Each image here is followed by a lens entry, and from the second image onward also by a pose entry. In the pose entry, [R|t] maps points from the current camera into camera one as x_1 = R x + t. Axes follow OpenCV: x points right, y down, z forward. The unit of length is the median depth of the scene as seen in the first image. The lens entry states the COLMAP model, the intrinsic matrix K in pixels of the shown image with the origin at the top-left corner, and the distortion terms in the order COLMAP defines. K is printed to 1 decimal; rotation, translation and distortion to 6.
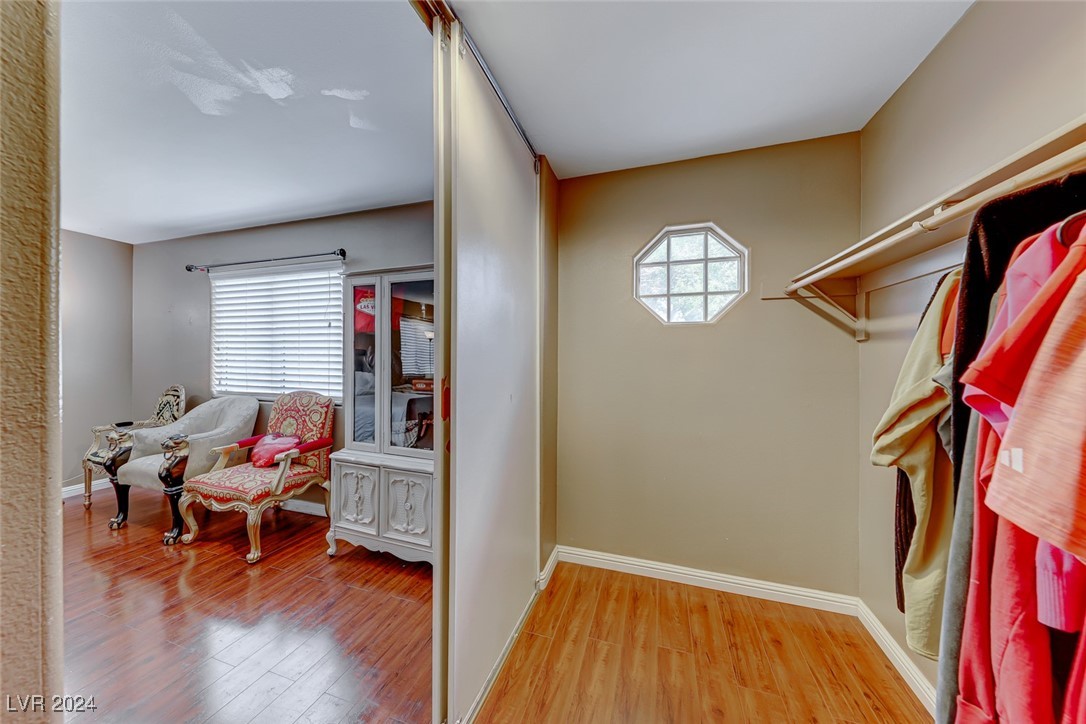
lens RADIAL K [[370.4, 0, 505.6], [0, 370.4, 357.9], [0, 0, 1]] dist [0.000040, 0.000000]
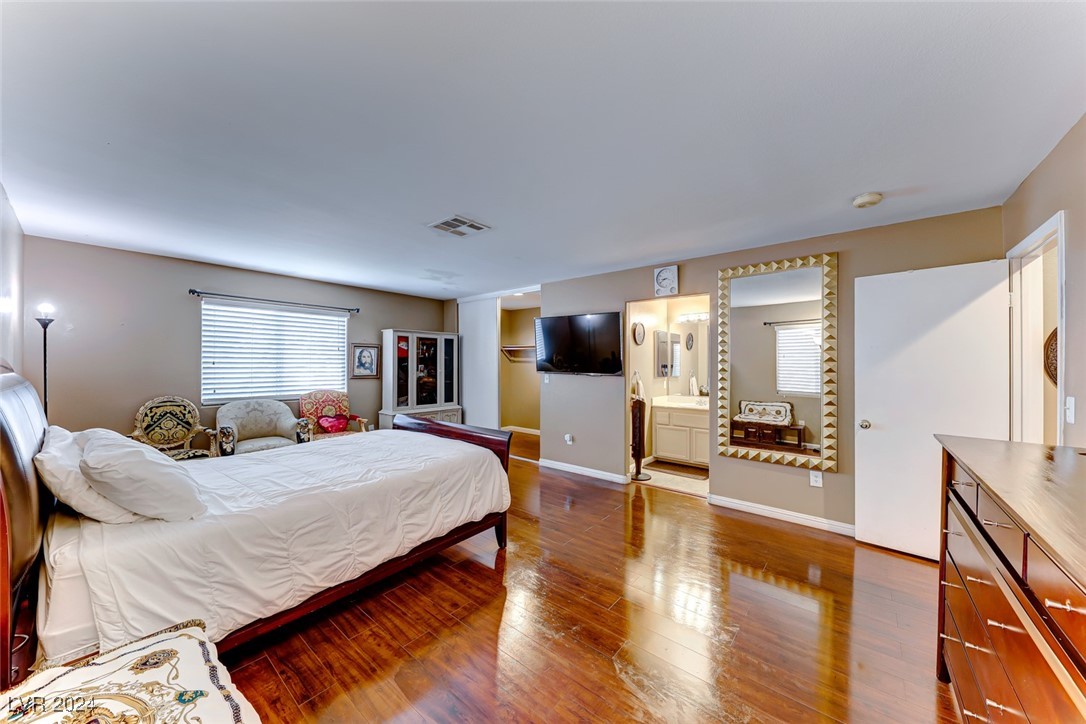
lens RADIAL K [[373.8, 0, 540.8], [0, 373.8, 359.0], [0, 0, 1]] dist [0.012599, -0.006462]
pose [[0.337591, 0.006948, 0.941267, -2.097983], [-0.002342, 0.999976, -0.006541, -0.042697], [-0.941290, 0.000004, 0.337599, -0.512925]]
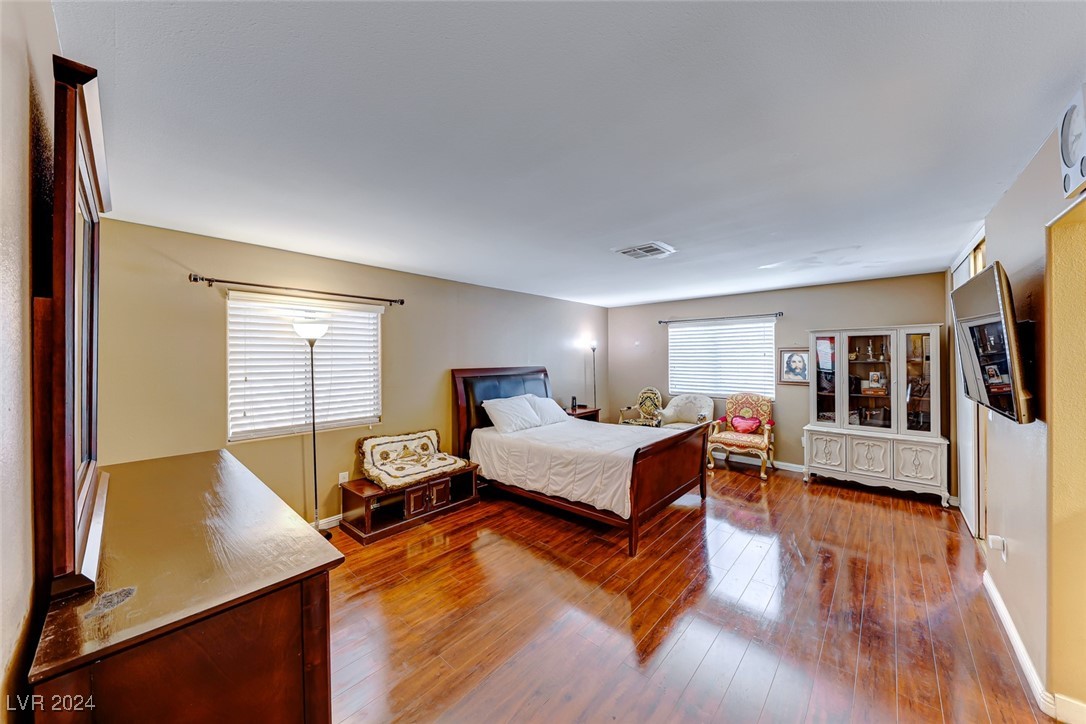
lens RADIAL K [[373.8, 0, 540.8], [0, 373.8, 359.0], [0, 0, 1]] dist [0.012599, -0.006462]
pose [[0.929919, -0.009843, -0.367634, -0.954160], [0.011305, 0.999934, 0.001823, -0.099707], [0.367592, -0.005852, 0.929969, -1.183986]]
